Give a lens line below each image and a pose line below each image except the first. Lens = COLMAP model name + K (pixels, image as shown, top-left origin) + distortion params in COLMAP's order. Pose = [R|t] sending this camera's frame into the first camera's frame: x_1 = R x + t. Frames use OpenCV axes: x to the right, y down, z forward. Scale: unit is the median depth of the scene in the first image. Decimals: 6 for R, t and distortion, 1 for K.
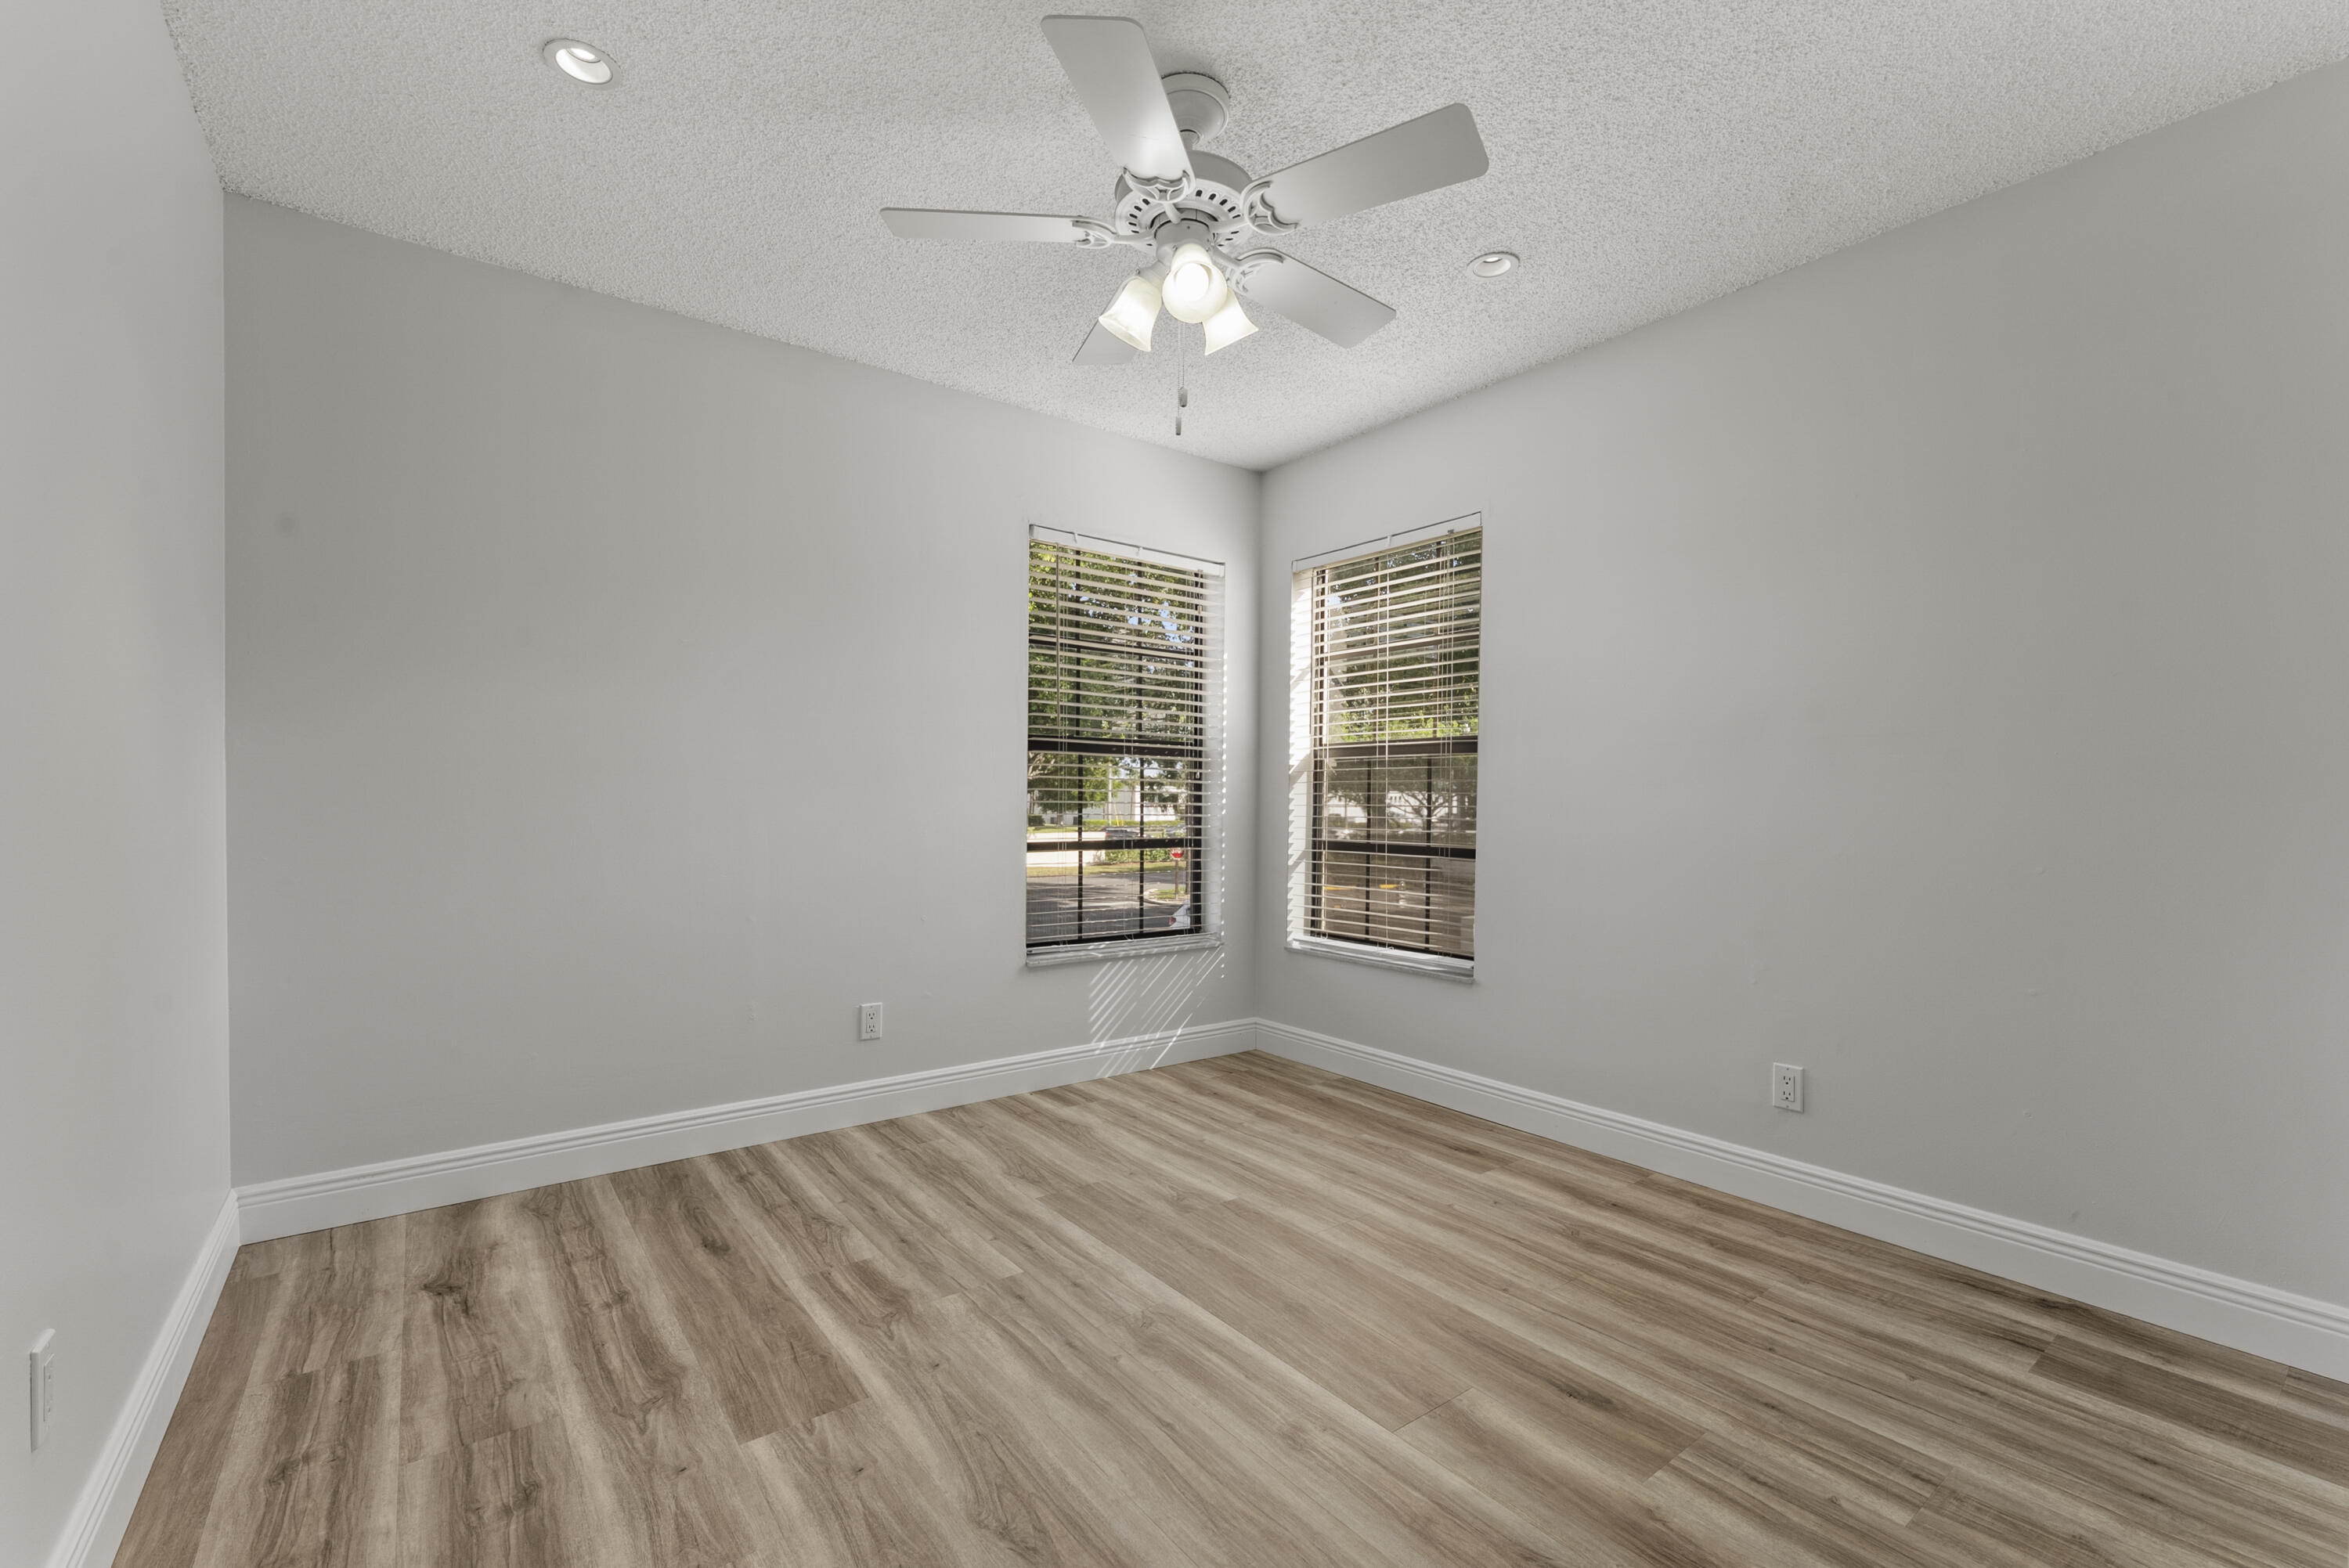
lens RADIAL K [[989.1, 0, 1155.5], [0, 989.1, 786.0], [0, 0, 1]] dist [-0.000628, -0.000078]
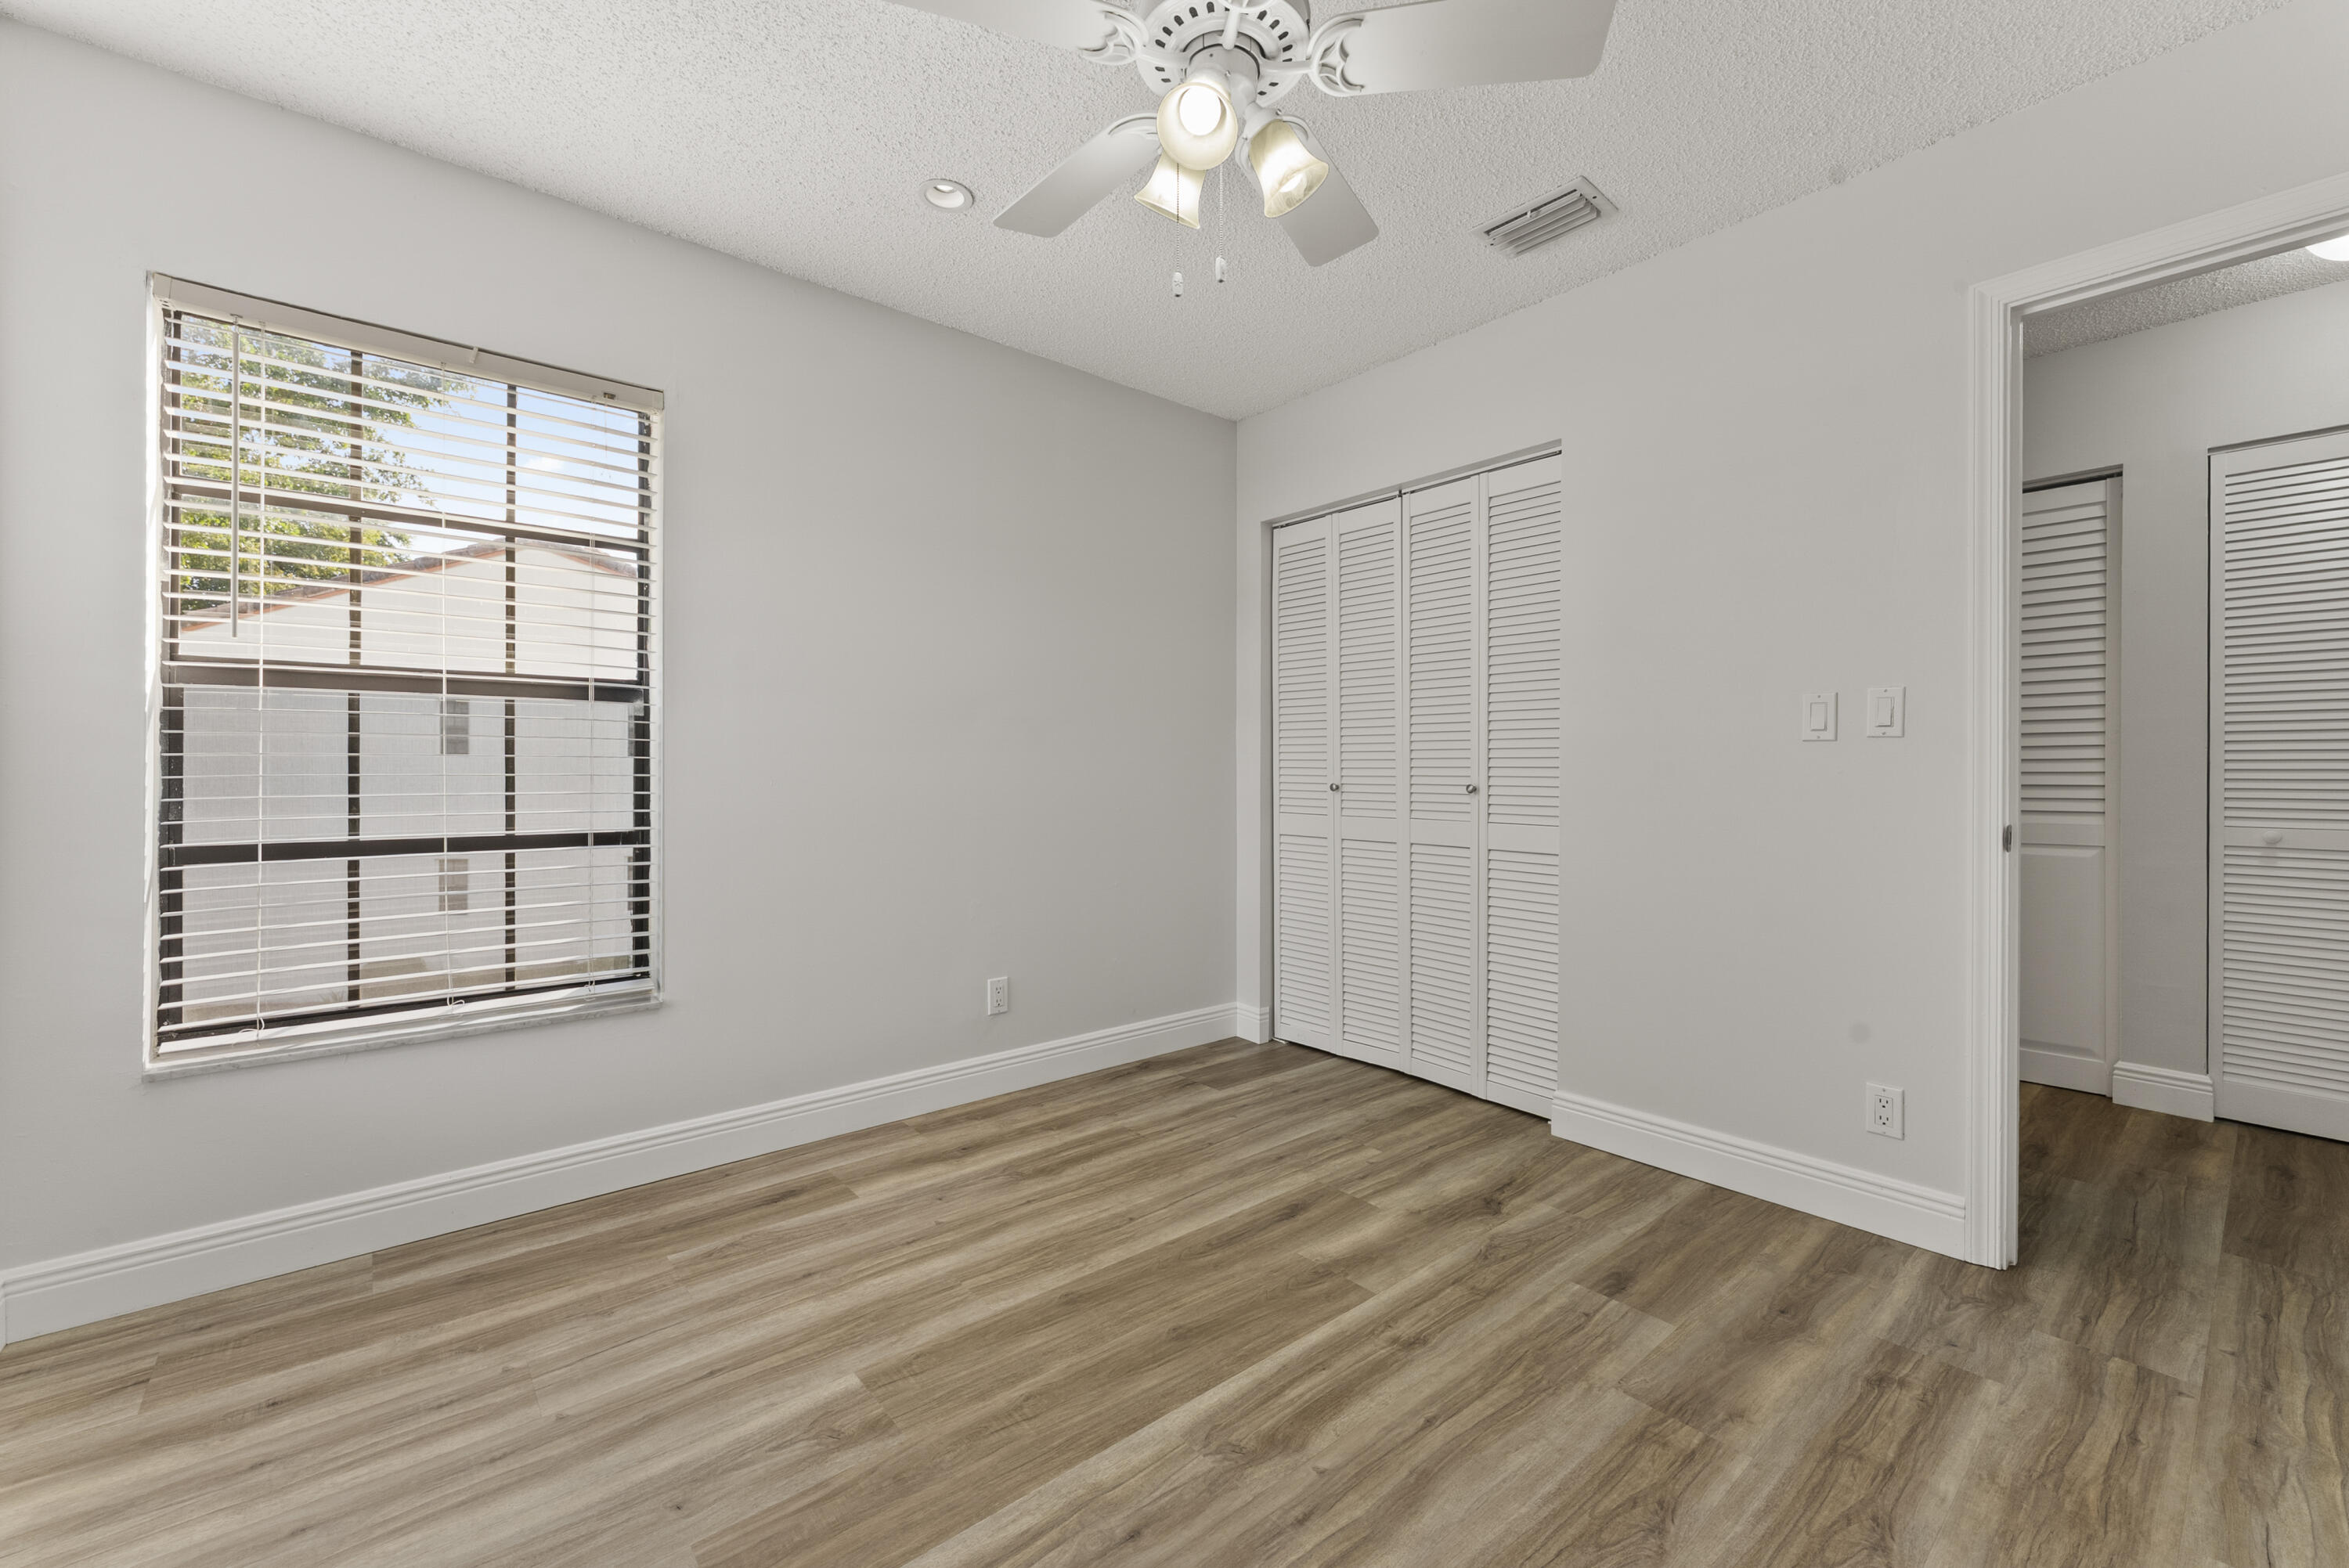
lens RADIAL K [[989.1, 0, 1155.5], [0, 989.1, 786.0], [0, 0, 1]] dist [-0.000628, -0.000078]
pose [[-0.077714, -0.024823, 0.996667, -0.629042], [-0.015115, 0.999604, 0.023718, 0.008565], [-0.996861, -0.013222, -0.078058, 0.935074]]
